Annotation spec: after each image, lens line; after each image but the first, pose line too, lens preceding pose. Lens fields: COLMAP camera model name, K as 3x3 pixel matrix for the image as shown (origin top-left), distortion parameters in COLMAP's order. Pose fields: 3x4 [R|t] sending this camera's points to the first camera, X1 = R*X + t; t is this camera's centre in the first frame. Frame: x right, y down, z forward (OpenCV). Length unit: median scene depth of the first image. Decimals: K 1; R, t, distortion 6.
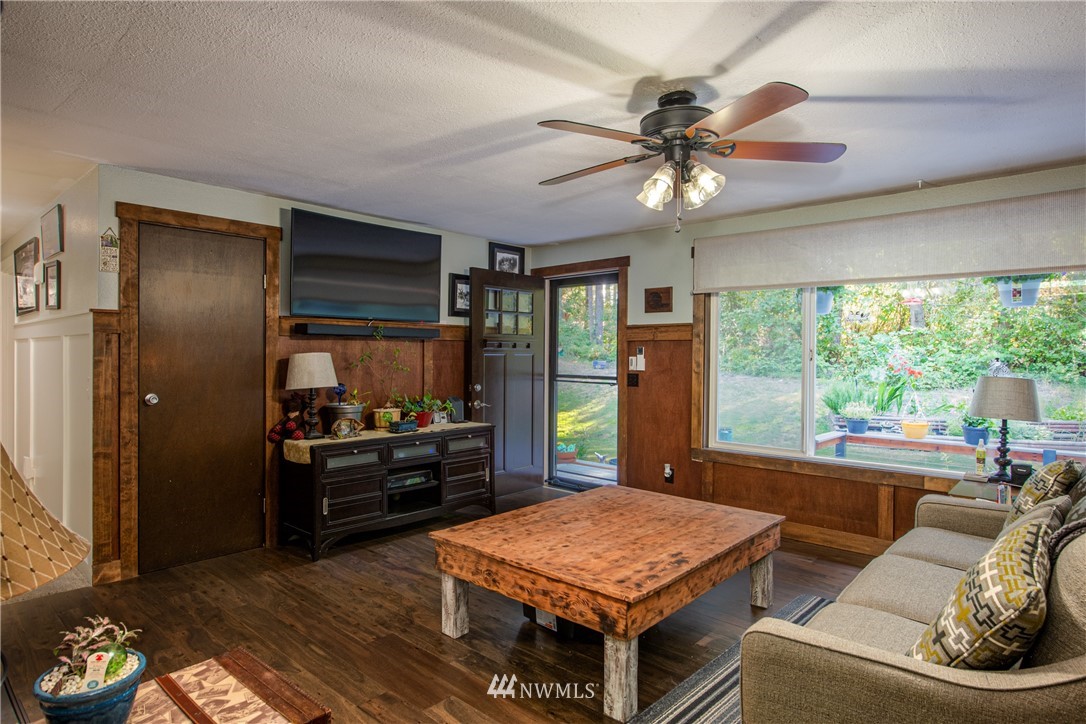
lens RADIAL K [[621.0, 0, 541.9], [0, 621.0, 359.5], [0, 0, 1]] dist [-0.002099, -0.000107]
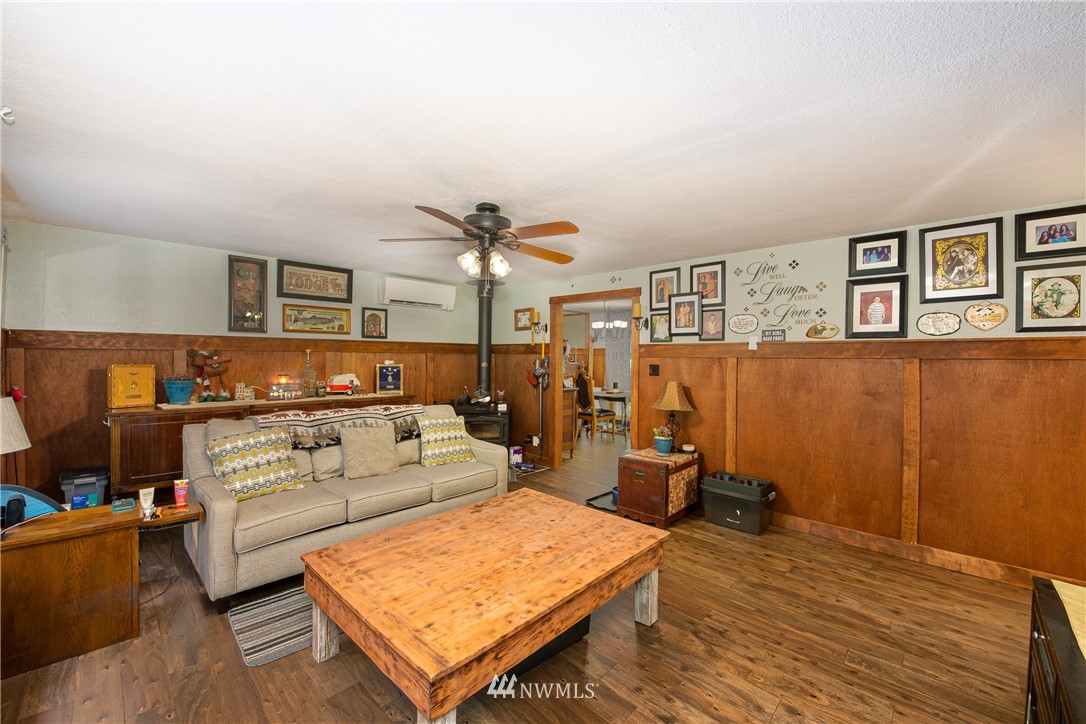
lens RADIAL K [[437.4, 0, 544.8], [0, 437.4, 360.3], [0, 0, 1]] dist [-0.000107, -0.000005]
pose [[-0.999447, -0.016703, 0.028750, 0.035219], [-0.016407, 0.999810, 0.010500, -0.047742], [-0.028920, 0.010022, -0.999531, 1.988879]]
